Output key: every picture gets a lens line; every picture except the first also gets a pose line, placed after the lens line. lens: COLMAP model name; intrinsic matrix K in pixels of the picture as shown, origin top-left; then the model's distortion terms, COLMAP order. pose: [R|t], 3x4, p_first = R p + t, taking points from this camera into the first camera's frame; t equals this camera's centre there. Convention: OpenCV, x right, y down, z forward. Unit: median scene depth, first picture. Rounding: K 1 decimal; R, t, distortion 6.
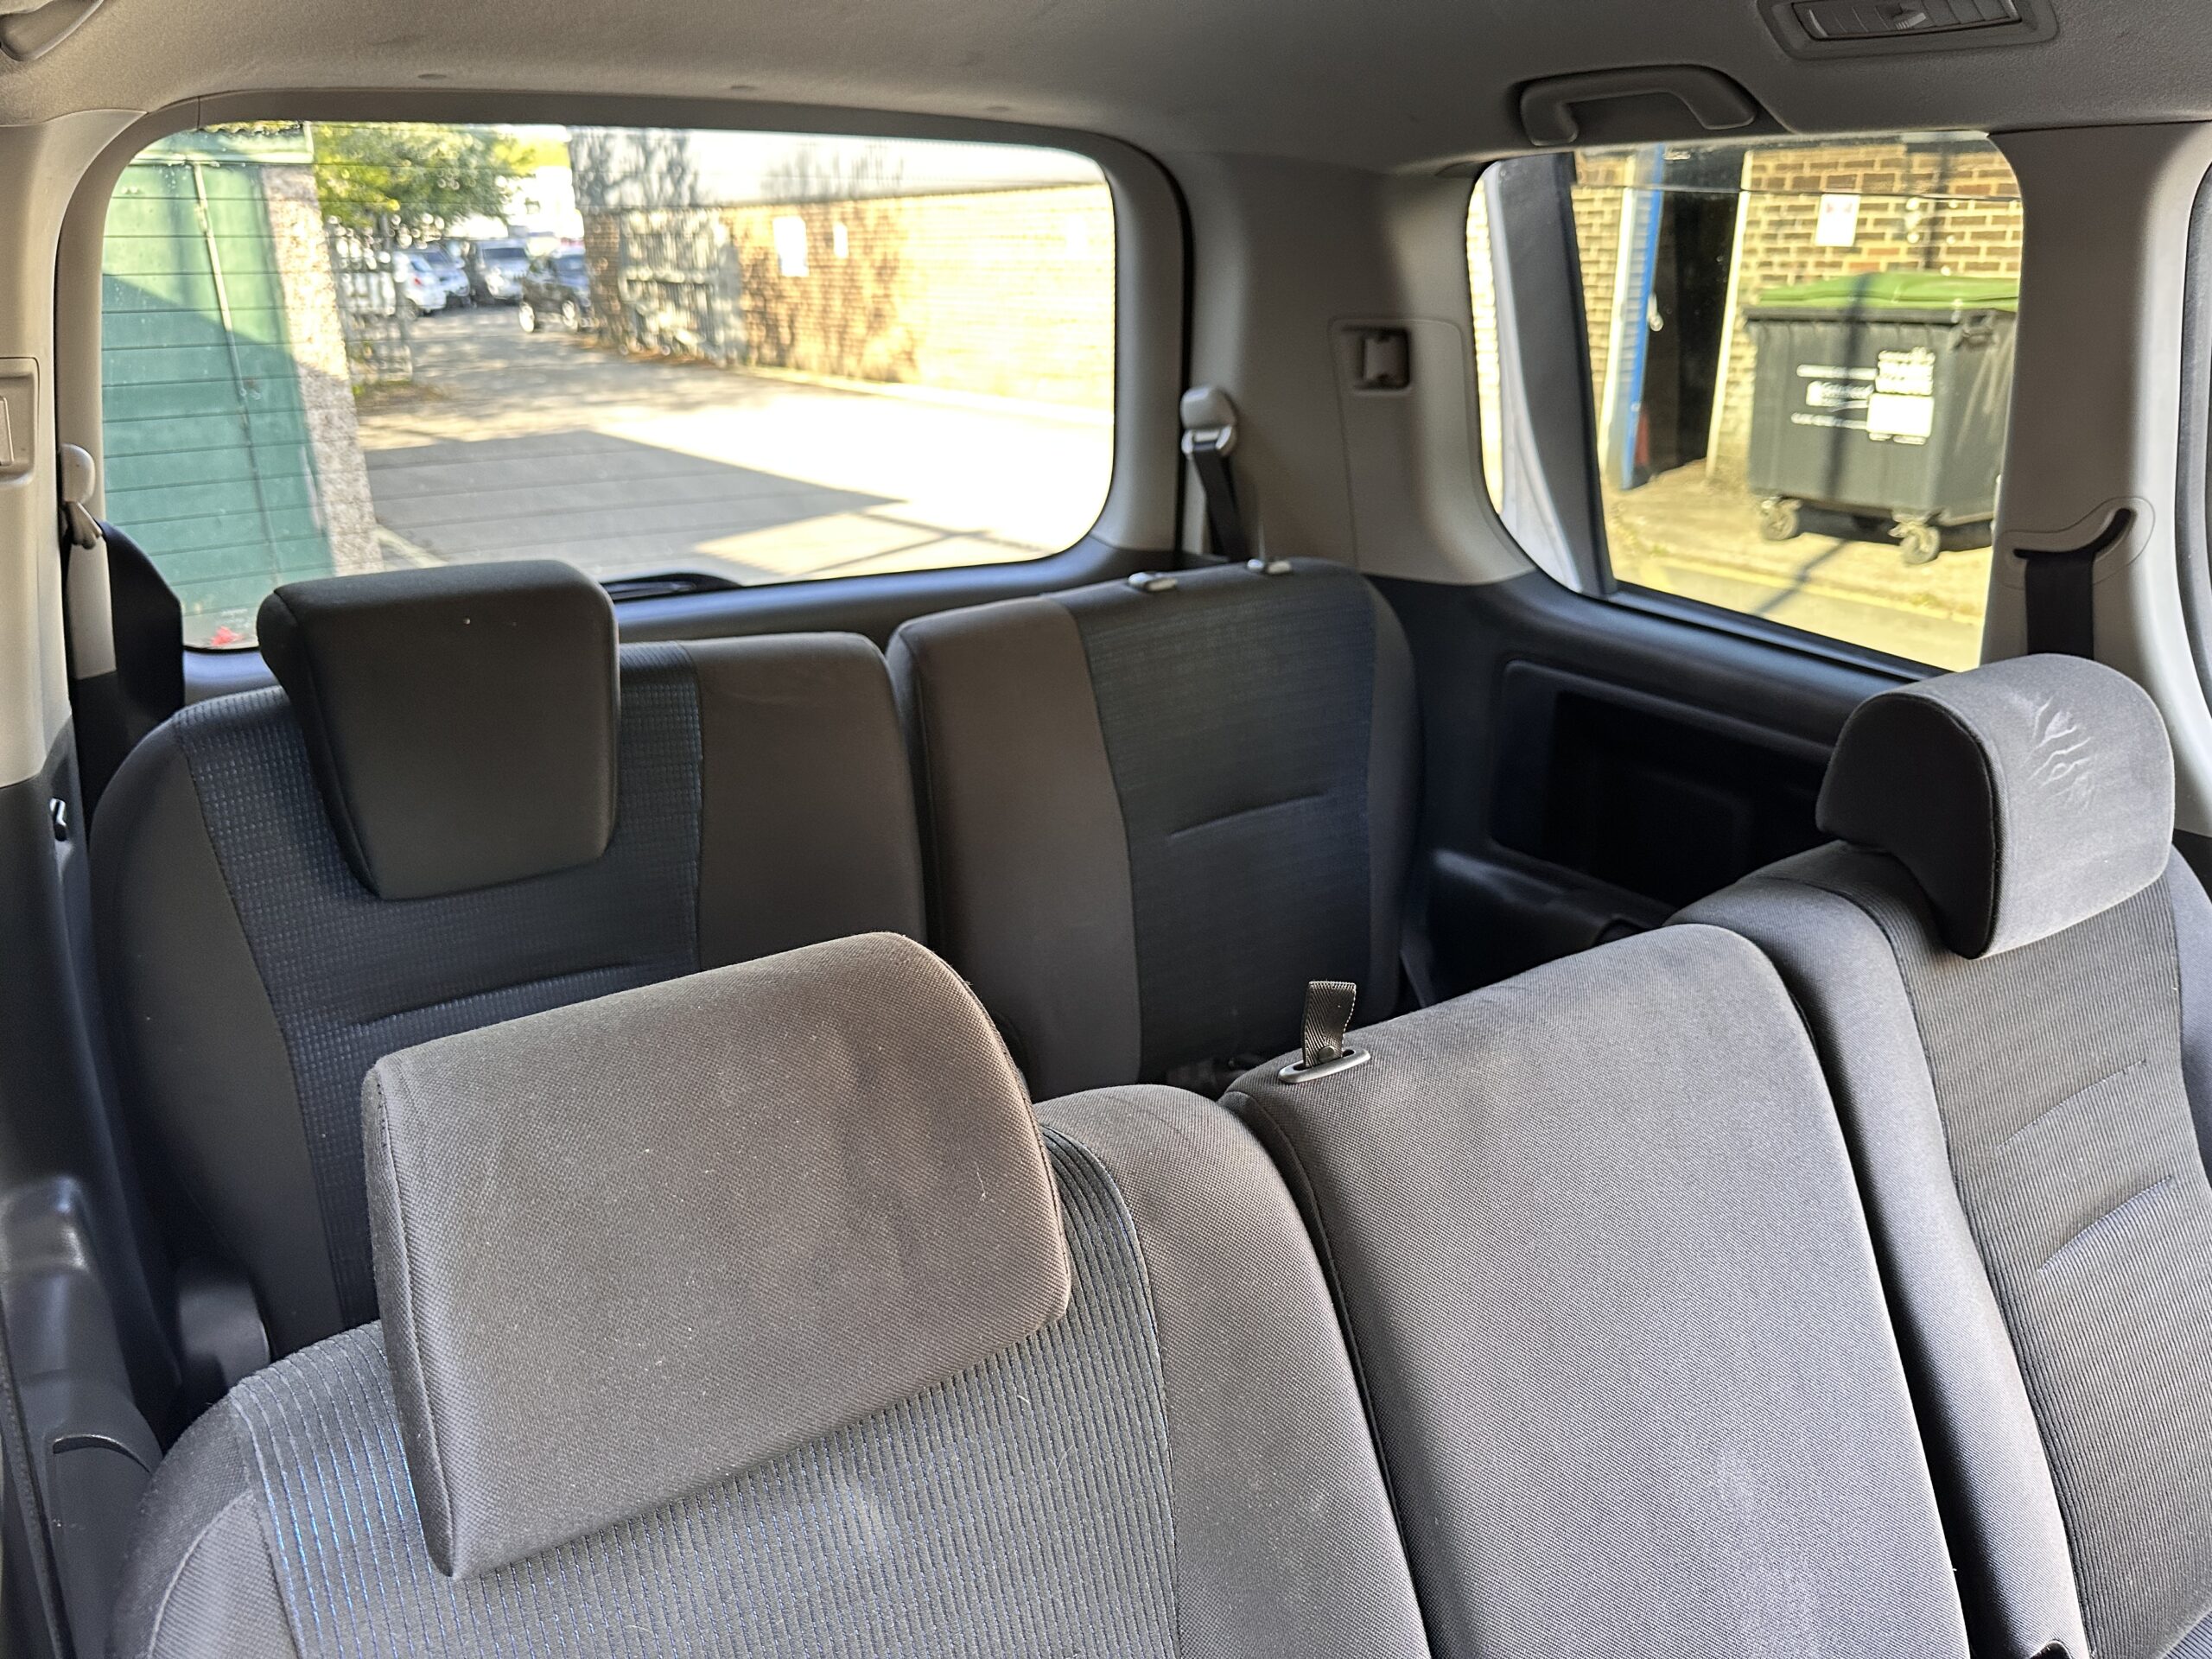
lens RADIAL K [[1544.8, 0, 1105.8], [0, 1544.8, 833.4], [0, 0, 1]] dist [0.099181, -0.141709]
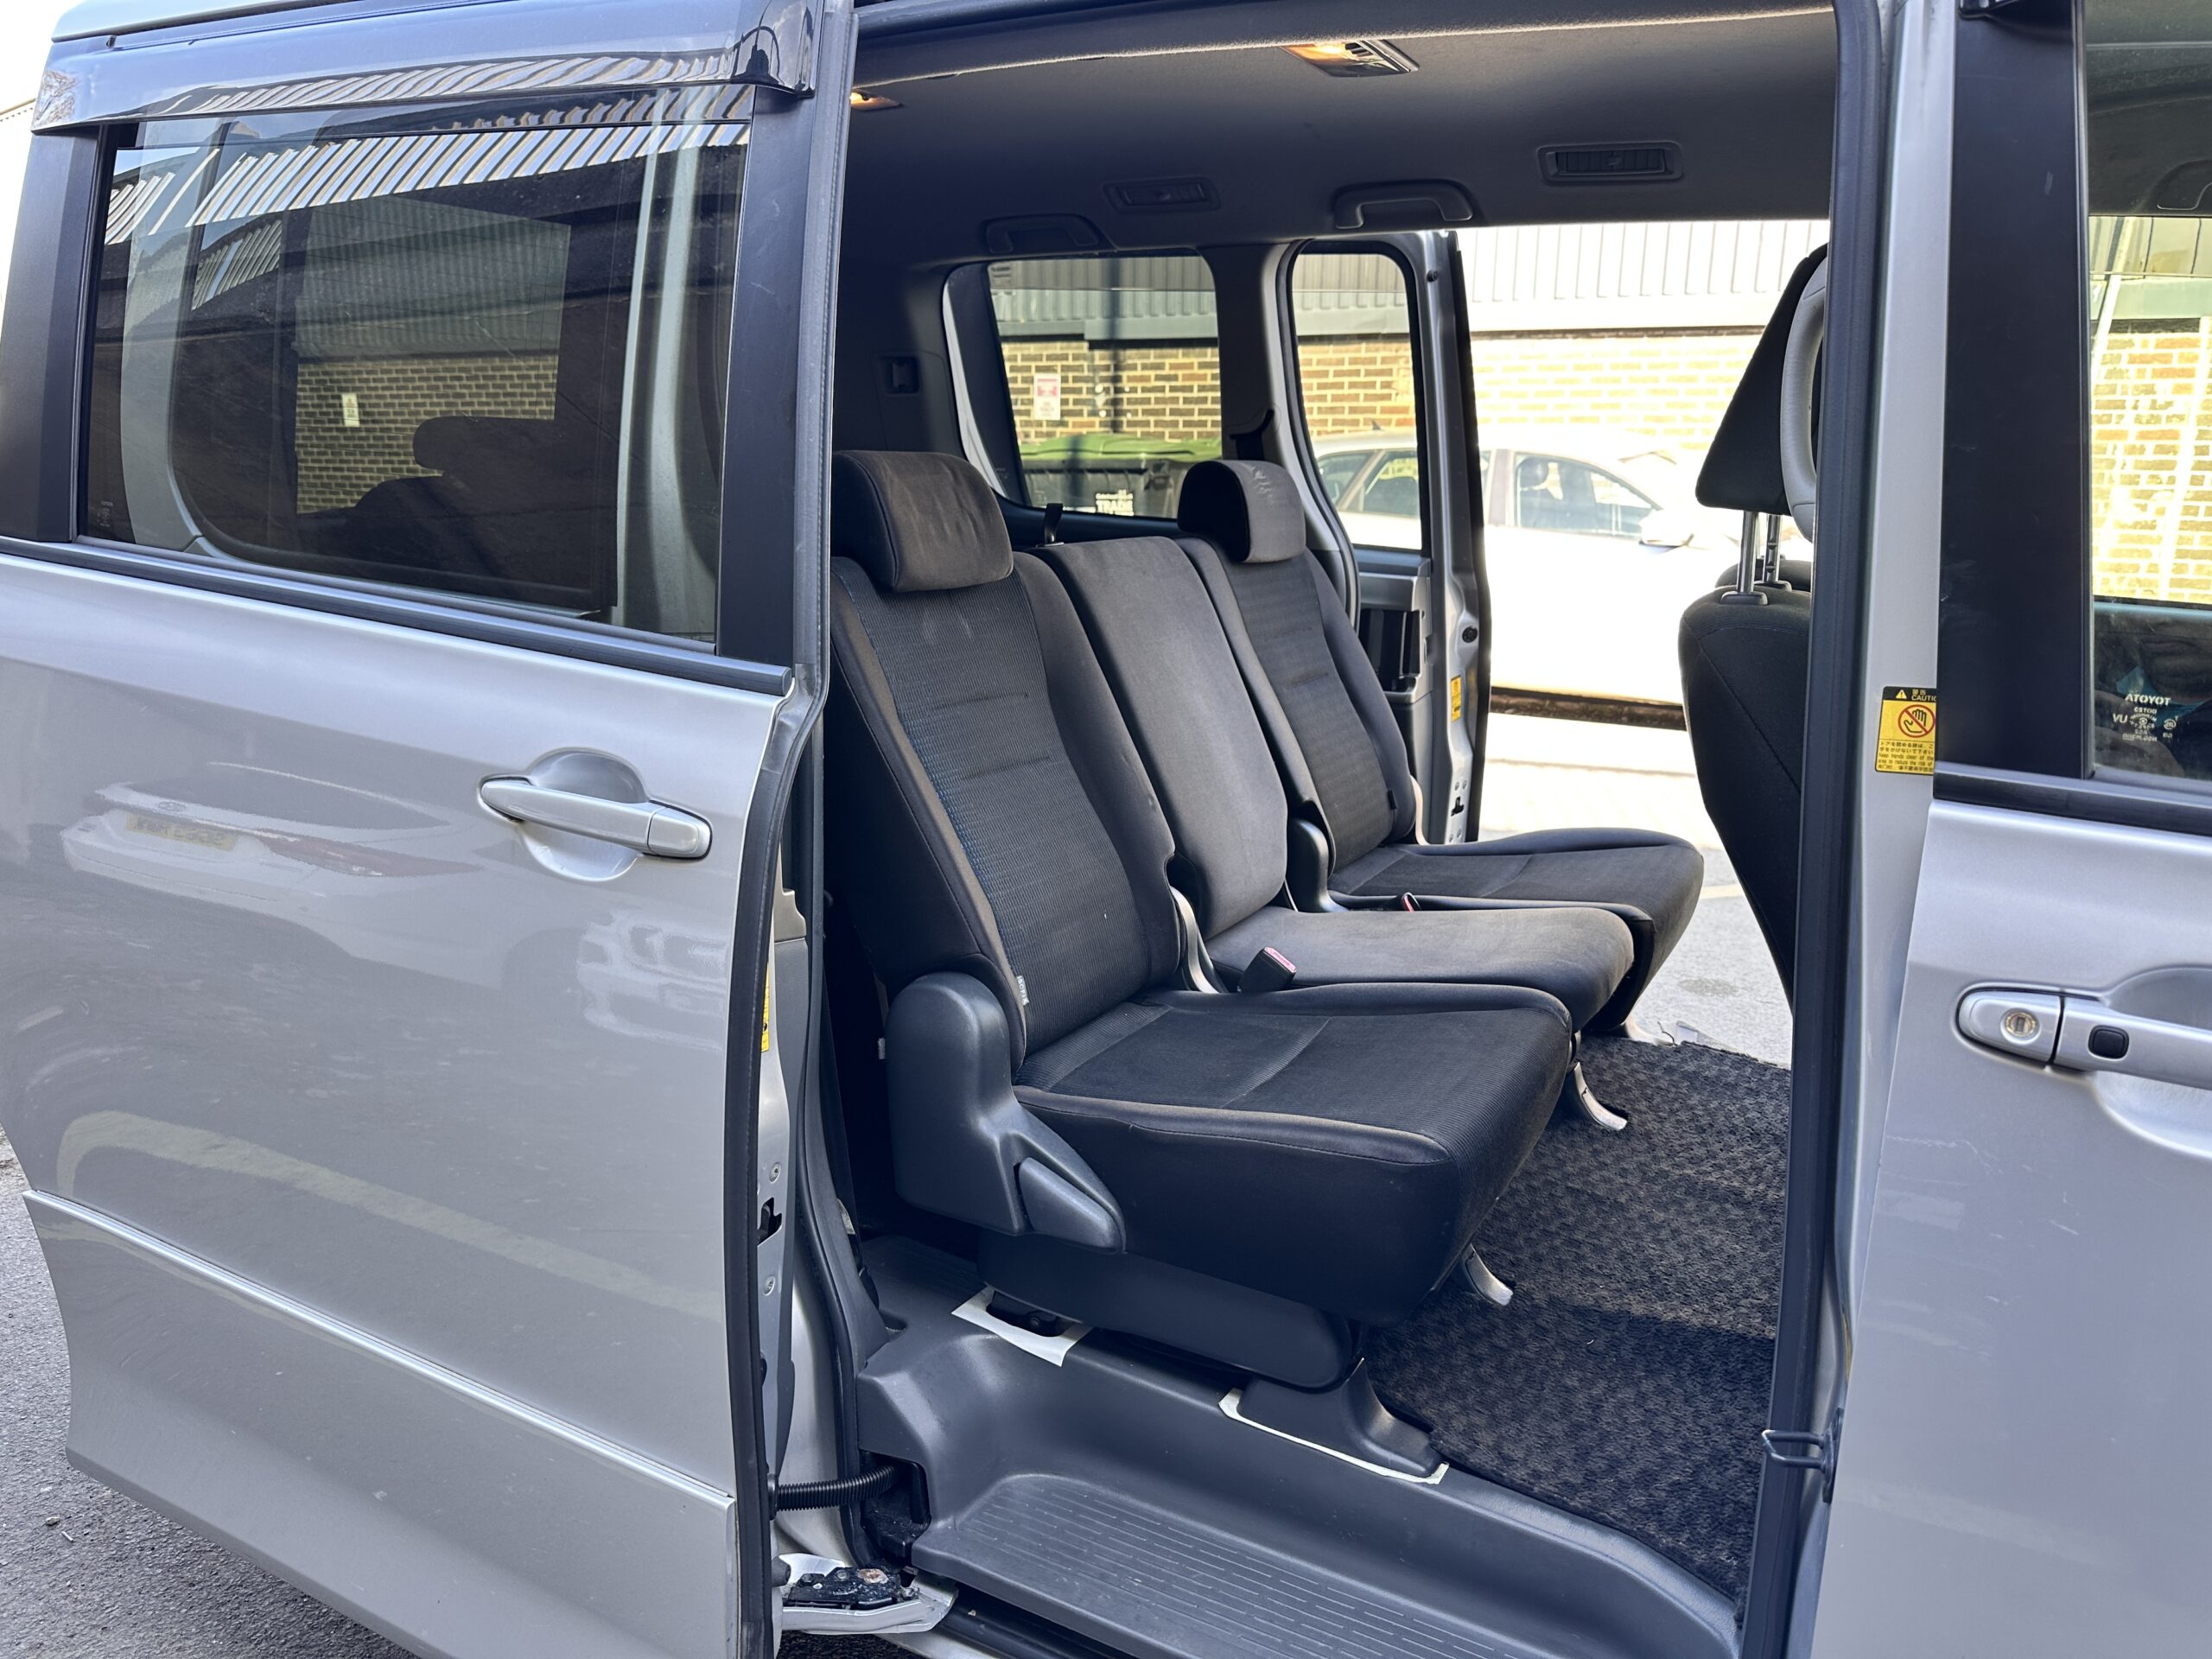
lens RADIAL K [[1544.8, 0, 1105.8], [0, 1544.8, 833.4], [0, 0, 1]] dist [0.099181, -0.141709]
pose [[0.894832, -0.096785, 0.435786, -0.082857], [0.146772, 0.985728, -0.082454, 0.073527], [-0.421586, 0.137744, 0.896266, -0.114992]]
